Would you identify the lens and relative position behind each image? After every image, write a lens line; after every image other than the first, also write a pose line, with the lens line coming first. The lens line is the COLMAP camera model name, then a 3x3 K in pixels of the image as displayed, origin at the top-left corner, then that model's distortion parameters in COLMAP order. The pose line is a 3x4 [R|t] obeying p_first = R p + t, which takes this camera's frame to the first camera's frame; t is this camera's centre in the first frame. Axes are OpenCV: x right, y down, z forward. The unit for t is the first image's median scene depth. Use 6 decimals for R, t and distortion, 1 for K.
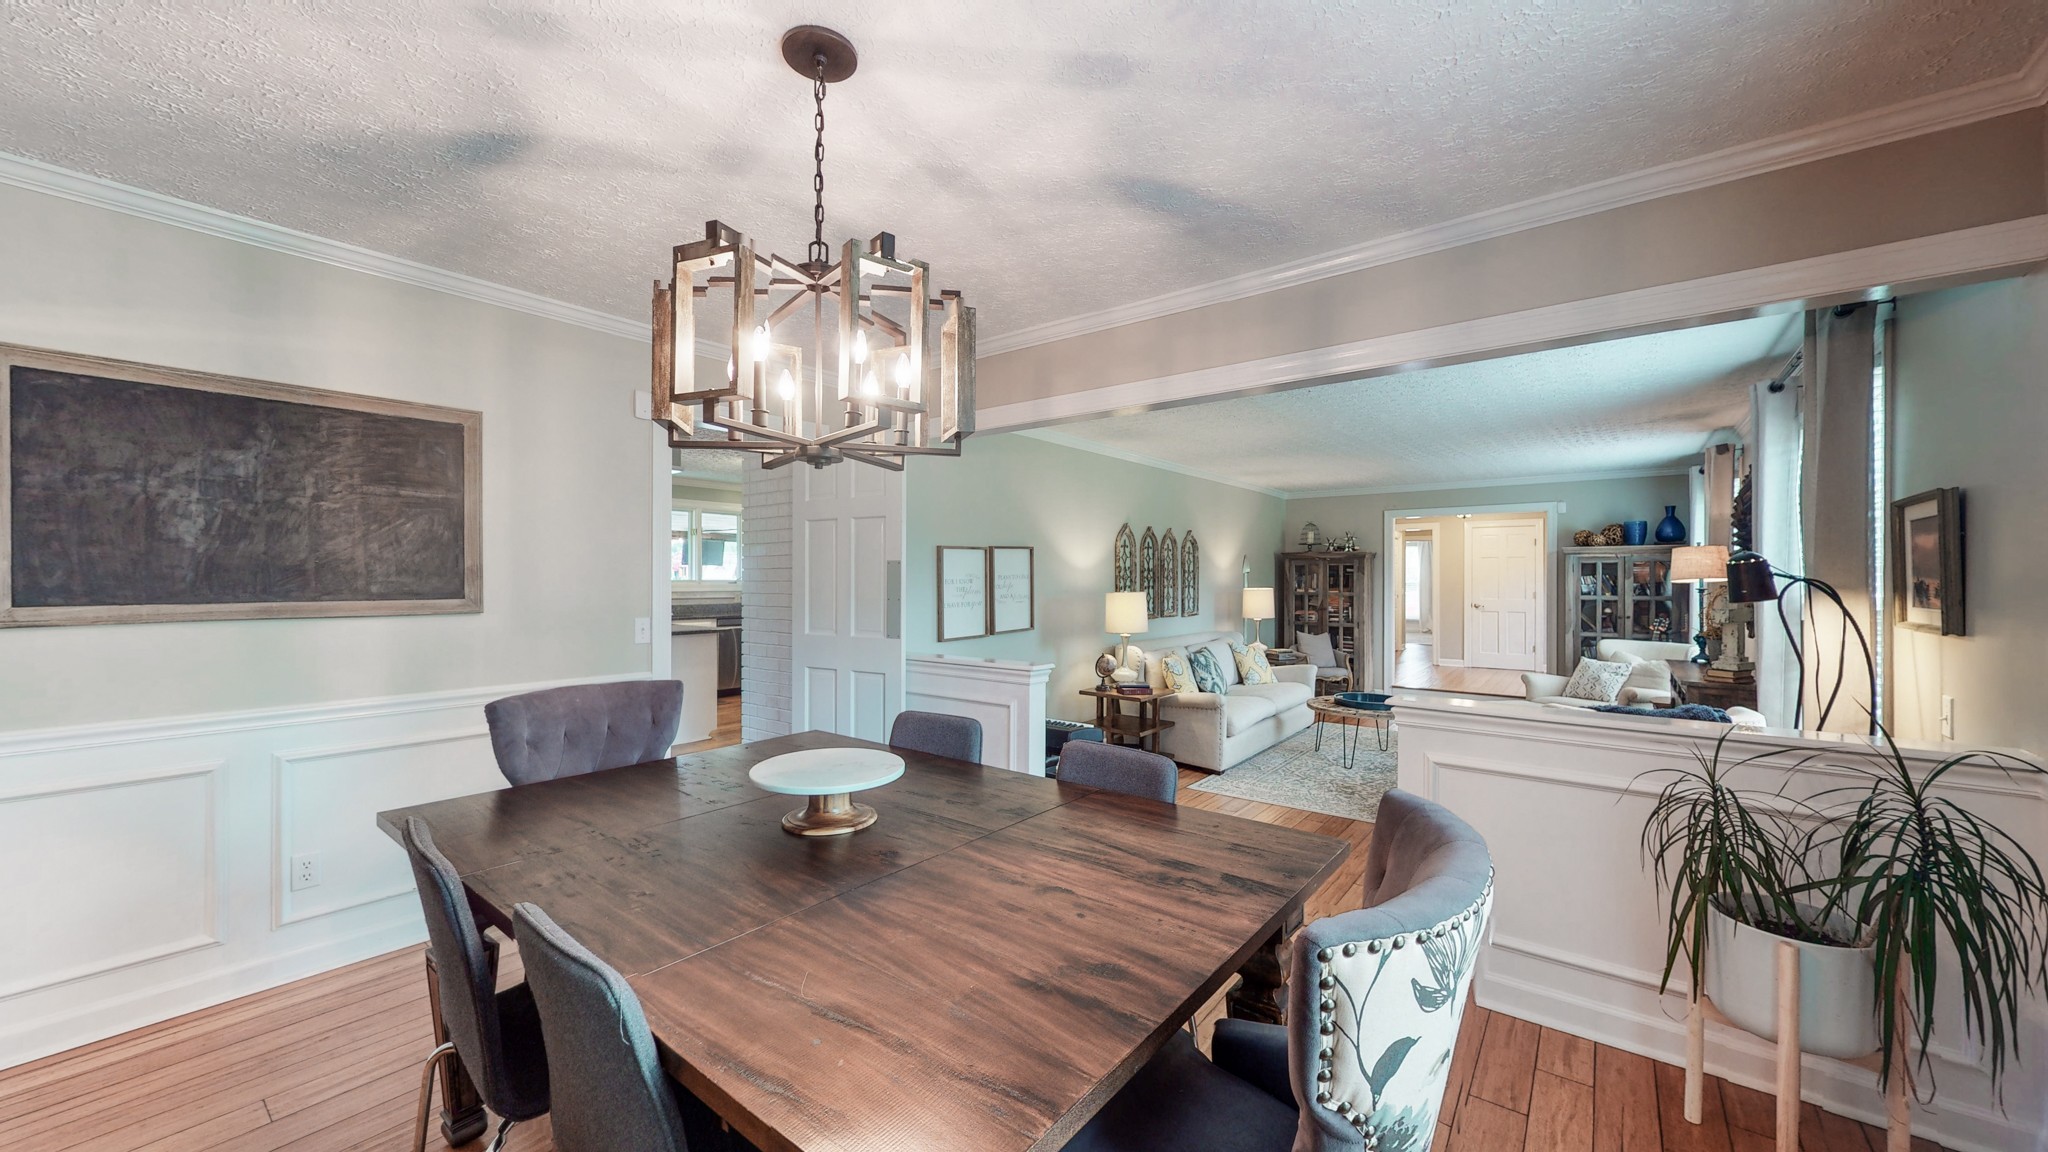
lens RADIAL K [[752.5, 0, 1020.7], [0, 752.5, 574.1], [0, 0, 1]] dist [0.004158, -0.000345]
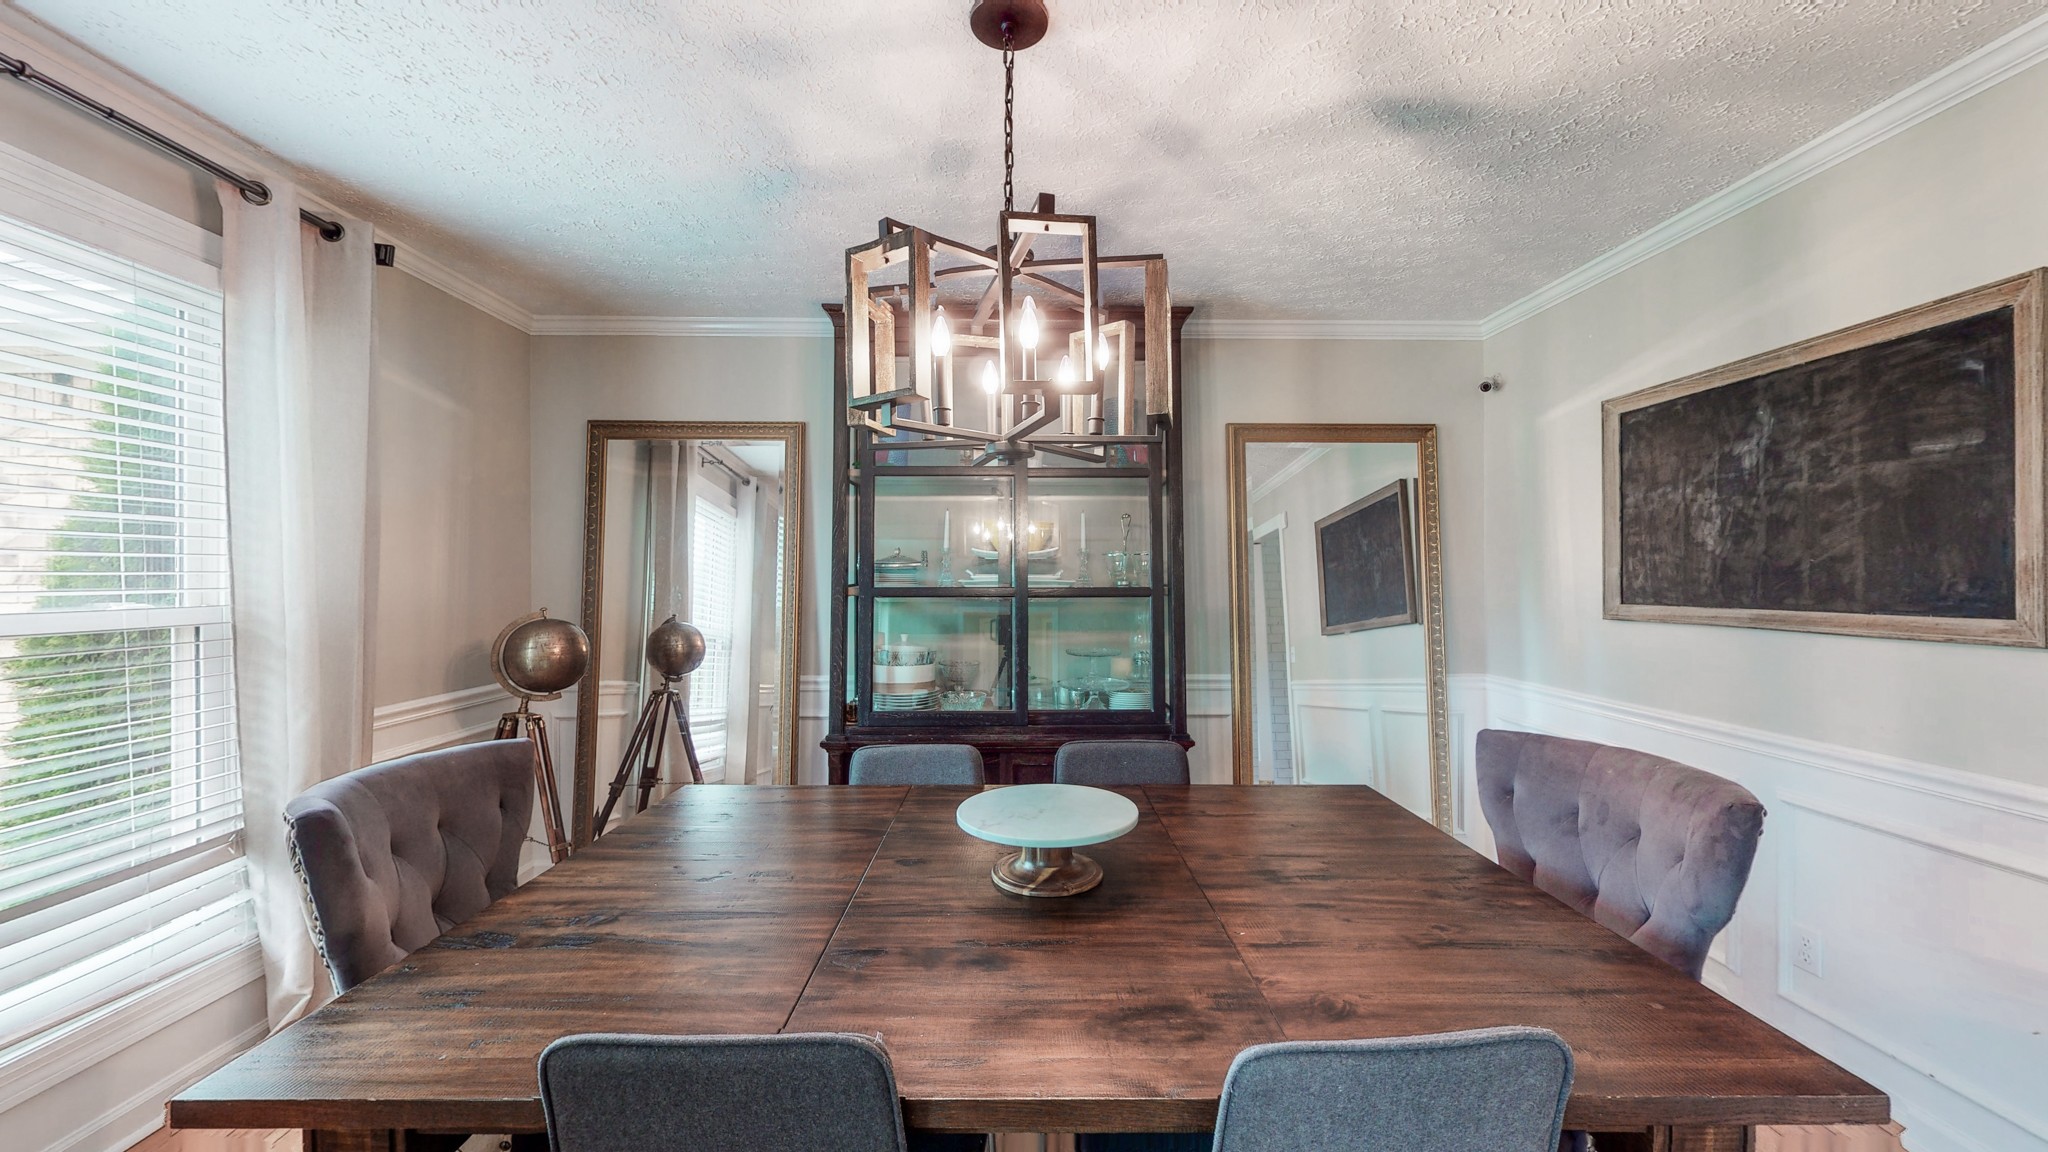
lens RADIAL K [[752.5, 0, 1020.0], [0, 752.5, 568.2], [0, 0, 1]] dist [0.004158, -0.000345]
pose [[-0.786515, -0.011209, -0.617469, 0.211662], [-0.001406, 0.999865, -0.016361, 0.005307], [0.617569, -0.012000, -0.786425, 1.226336]]
